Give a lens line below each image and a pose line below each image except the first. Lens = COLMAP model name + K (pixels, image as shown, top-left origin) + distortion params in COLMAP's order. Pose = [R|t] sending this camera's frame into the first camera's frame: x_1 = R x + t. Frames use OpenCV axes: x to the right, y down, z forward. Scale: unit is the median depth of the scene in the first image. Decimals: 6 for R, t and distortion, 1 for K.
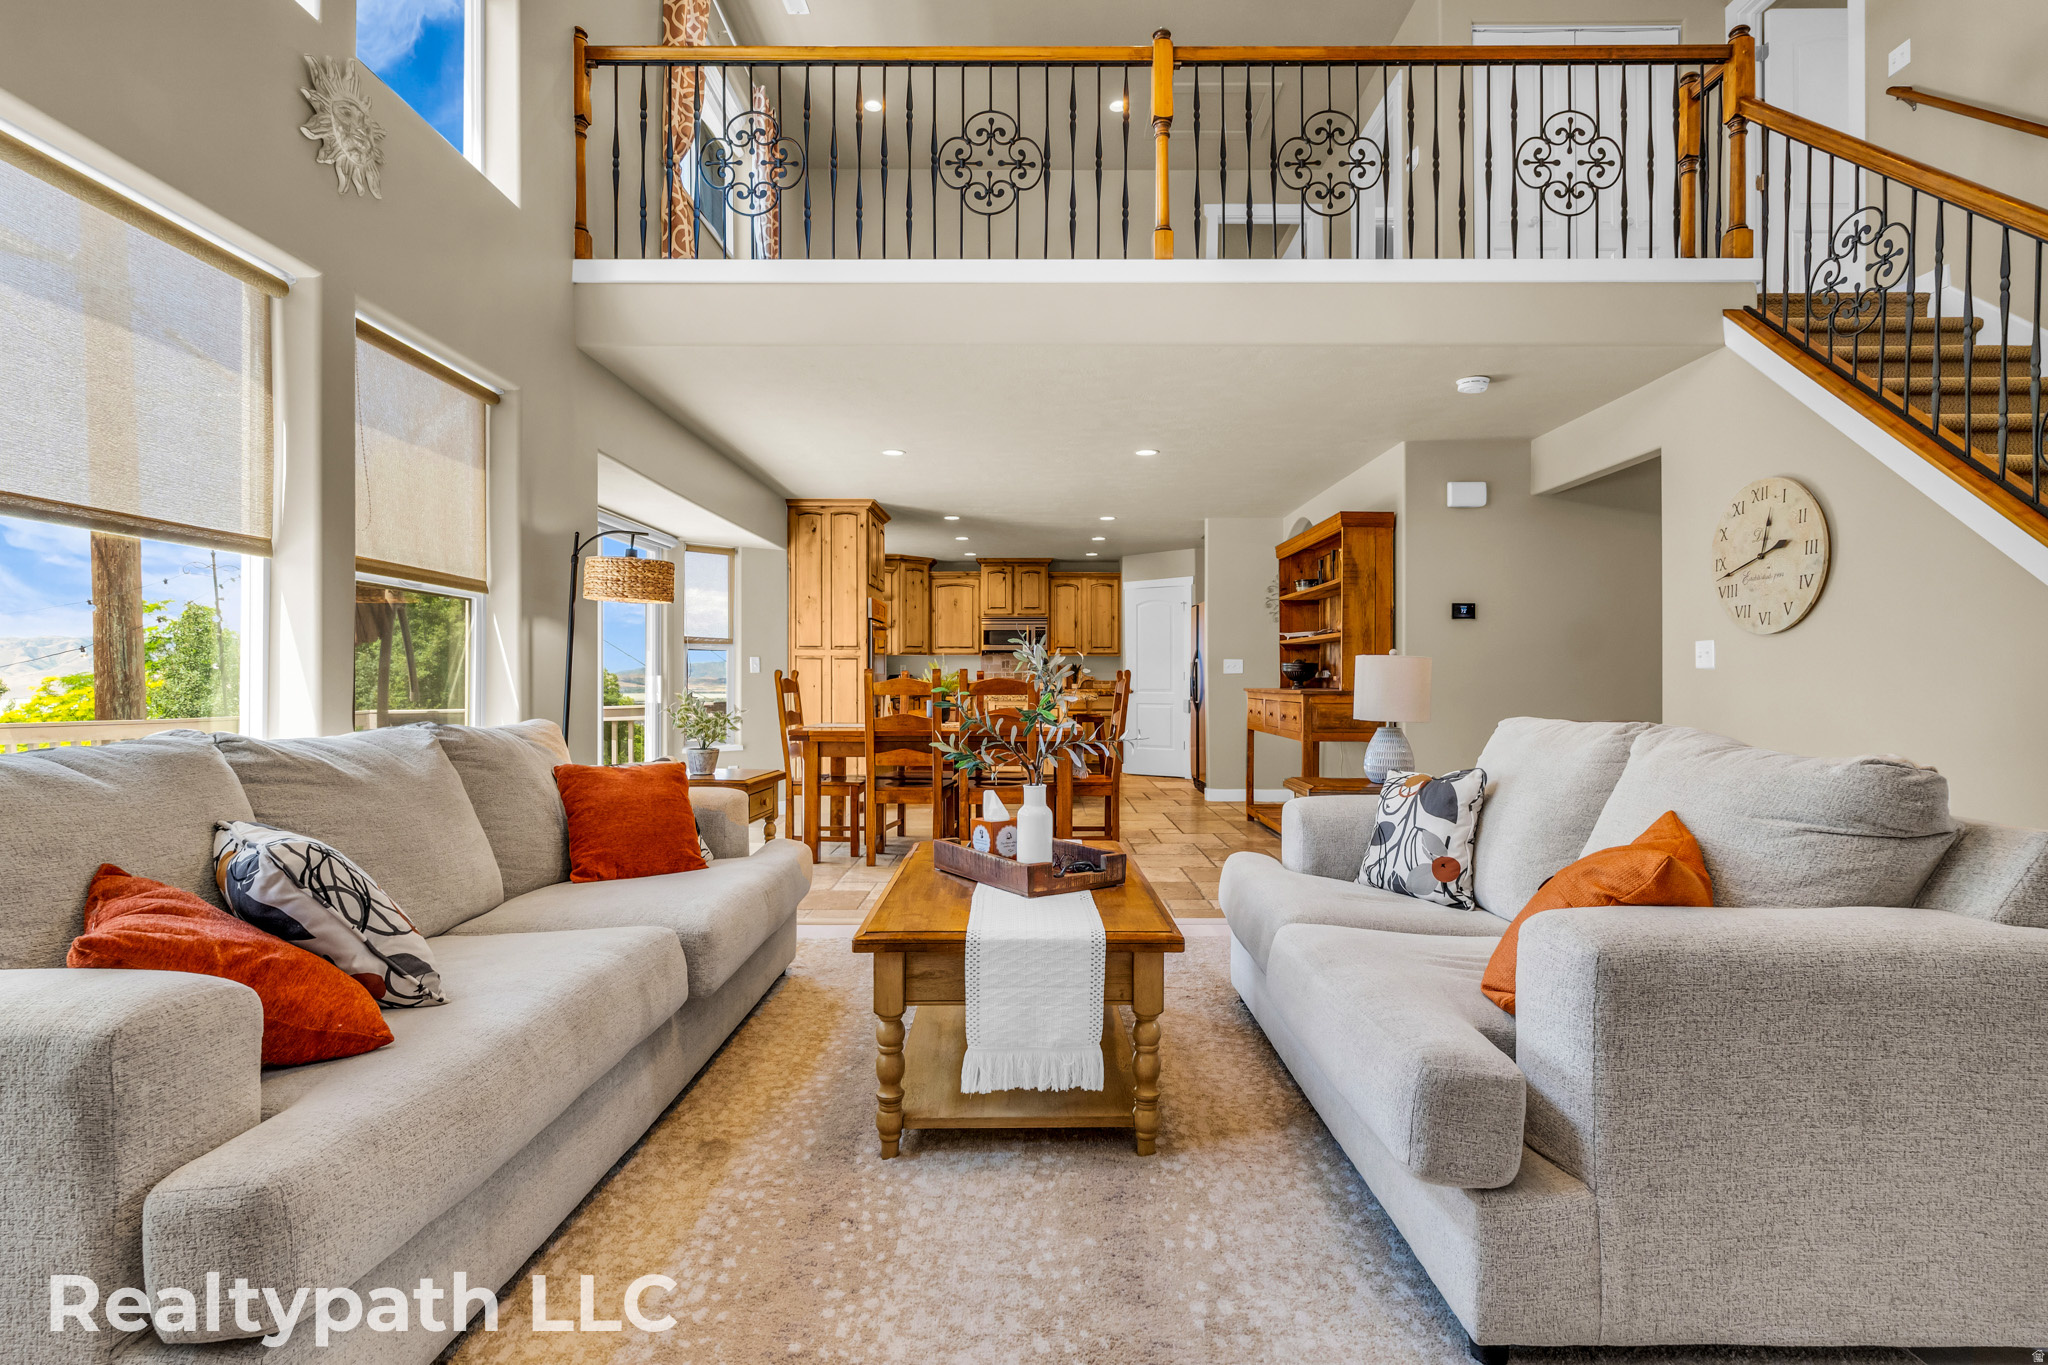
lens RADIAL K [[1007.7, 0, 1036.8], [0, 1007.7, 673.9], [0, 0, 1]] dist [0.001869, 0.000188]
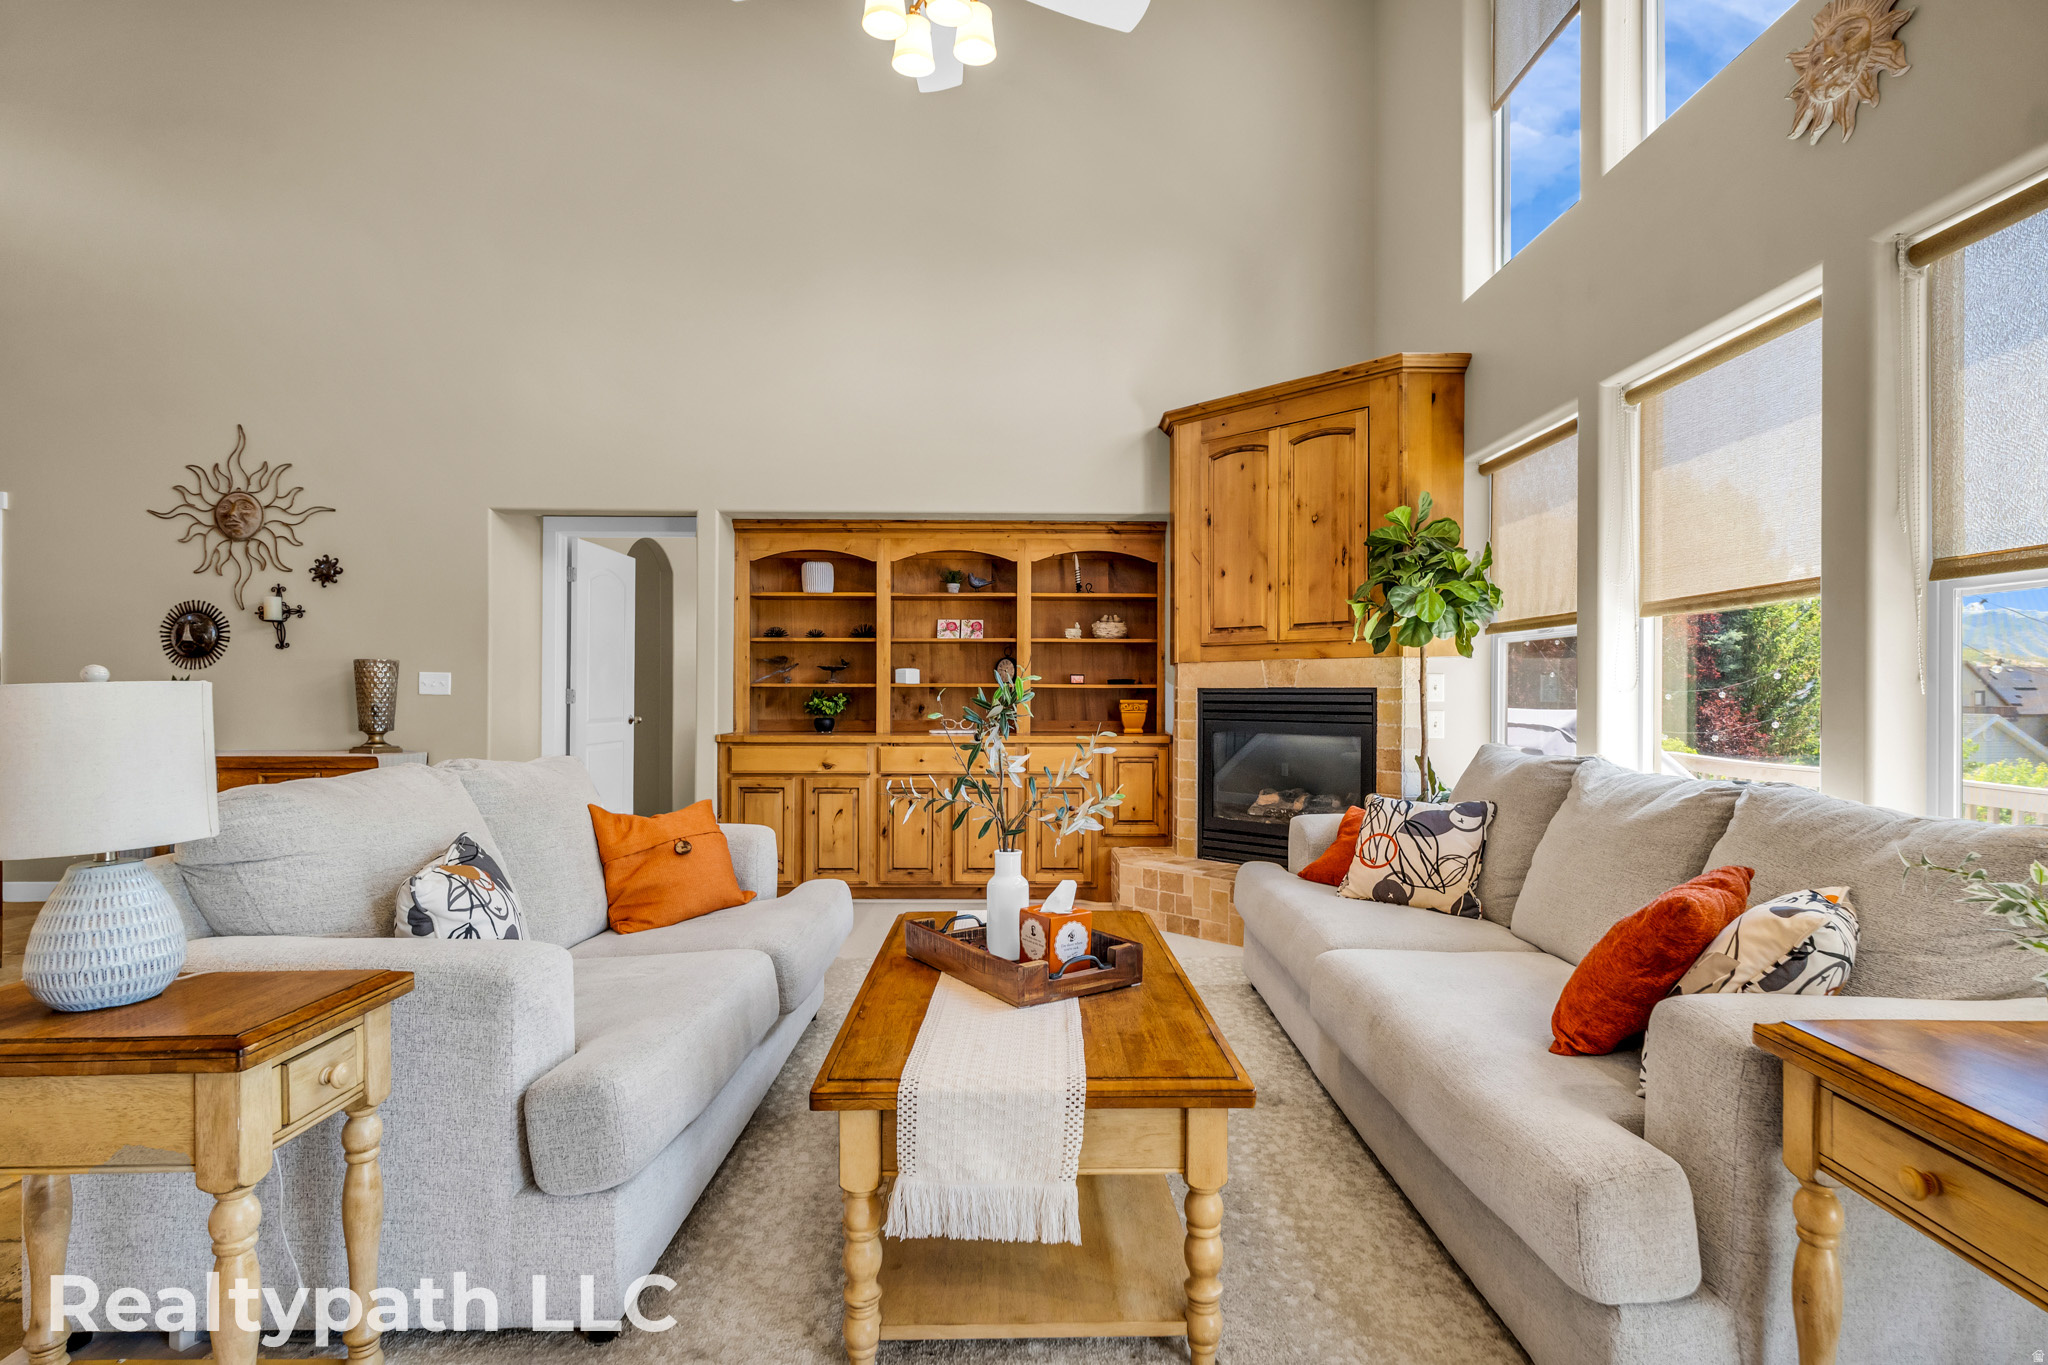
lens RADIAL K [[1007.7, 0, 1019.6], [0, 1007.7, 687.6], [0, 0, 1]] dist [0.001869, 0.000188]
pose [[-0.999969, -0.004093, 0.006747, -0.007847], [-0.004169, 0.999927, -0.011305, -0.008149], [-0.006700, -0.011332, -0.999913, 0.874194]]
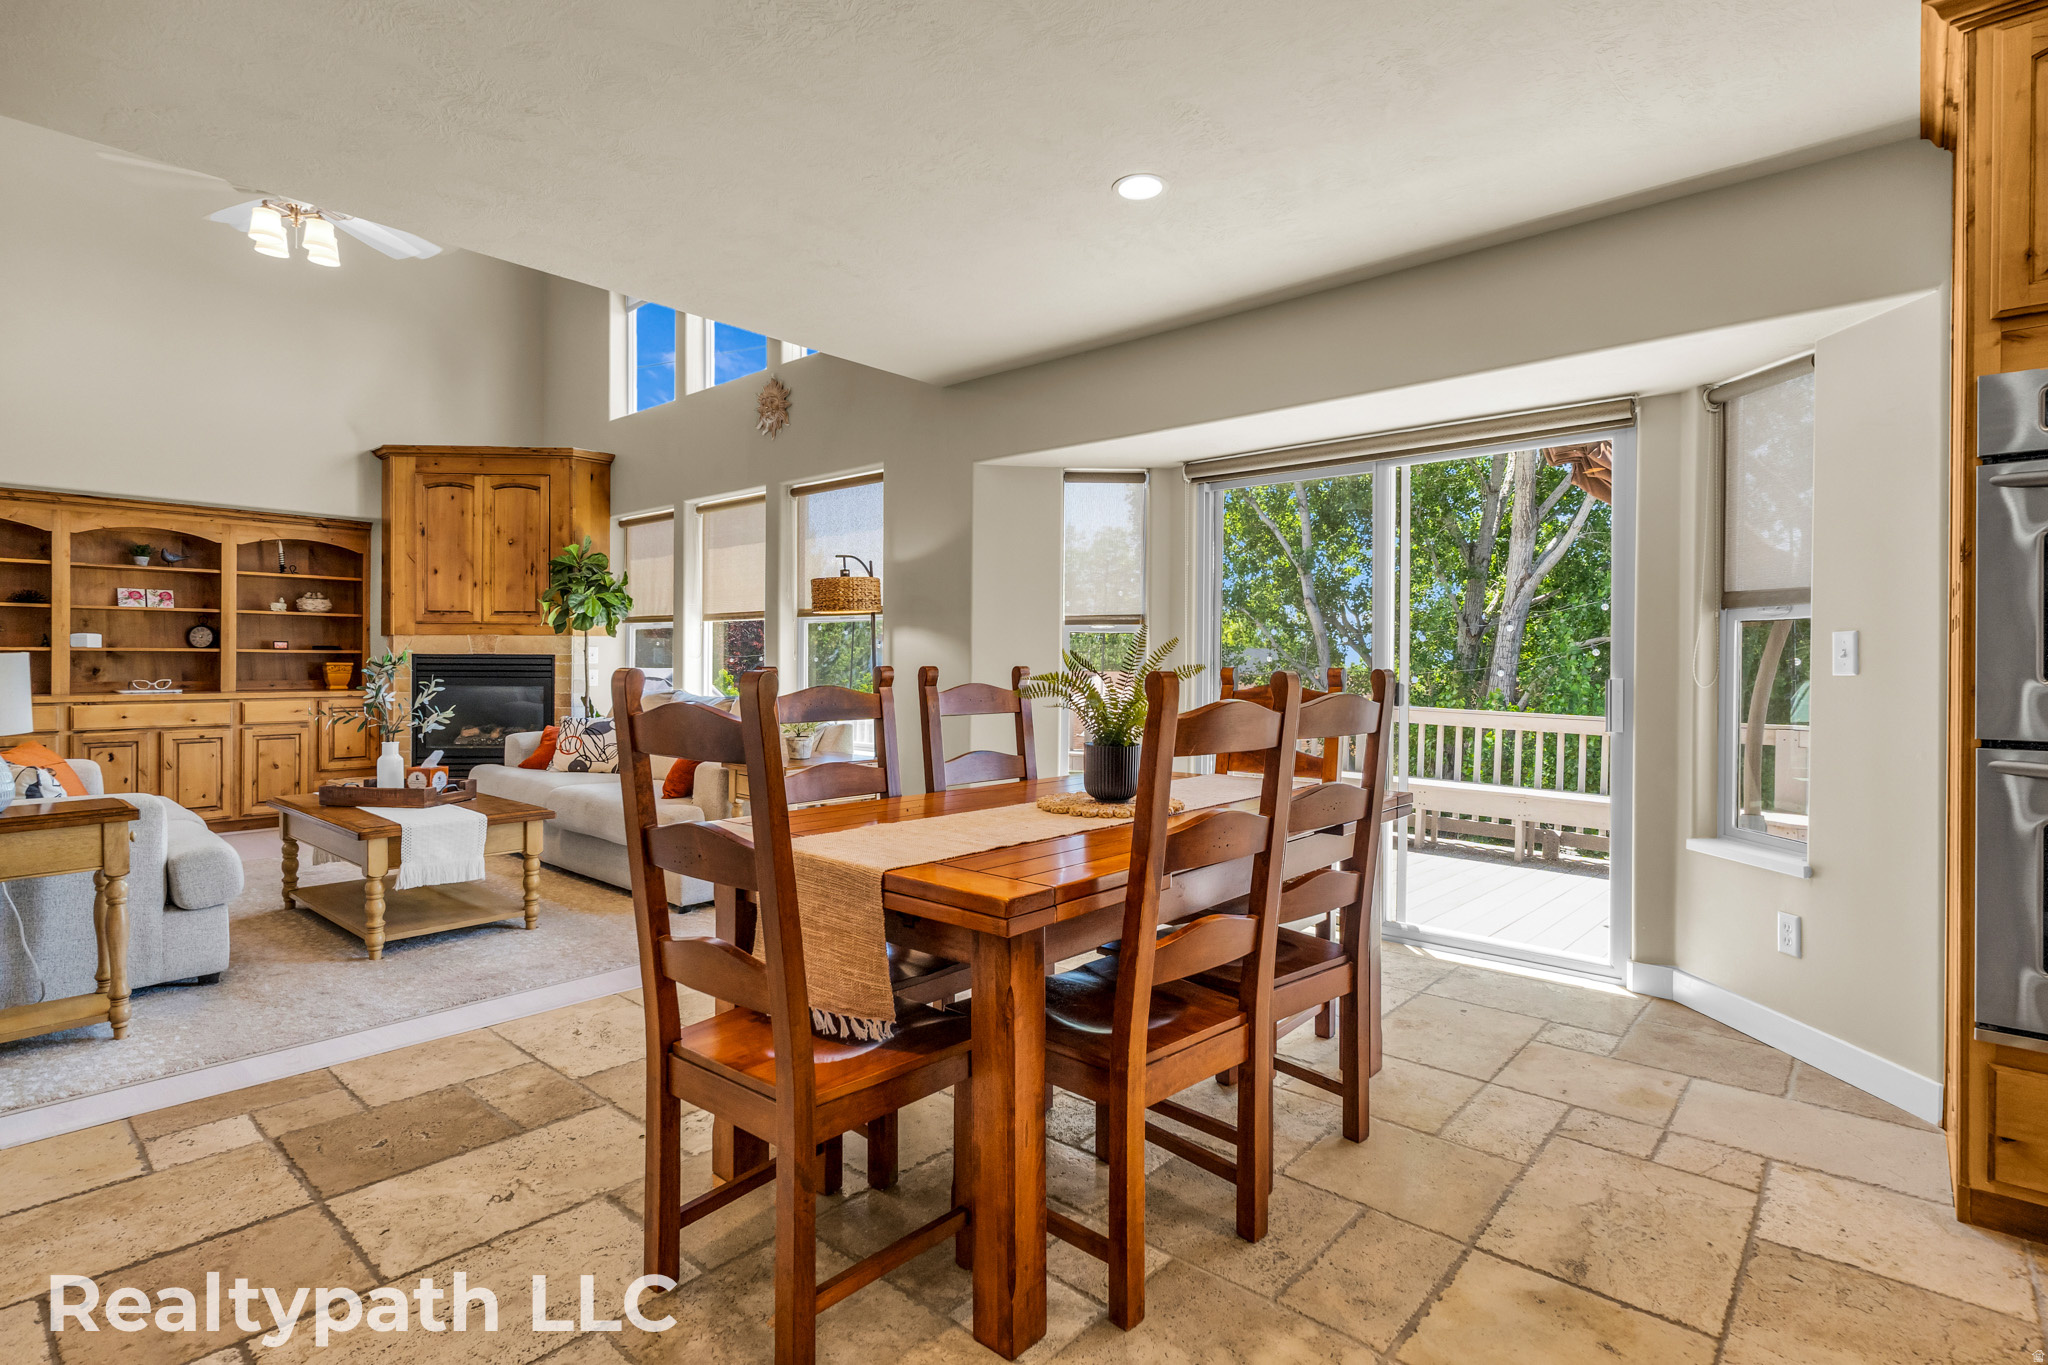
lens RADIAL K [[1007.7, 0, 1050.3], [0, 1007.7, 663.4], [0, 0, 1]] dist [0.001869, 0.000188]
pose [[-0.656313, -0.002948, -0.754483, 0.225109], [-0.002084, 0.999996, -0.002094, -0.006398], [0.754486, 0.000198, -0.656316, 1.306026]]
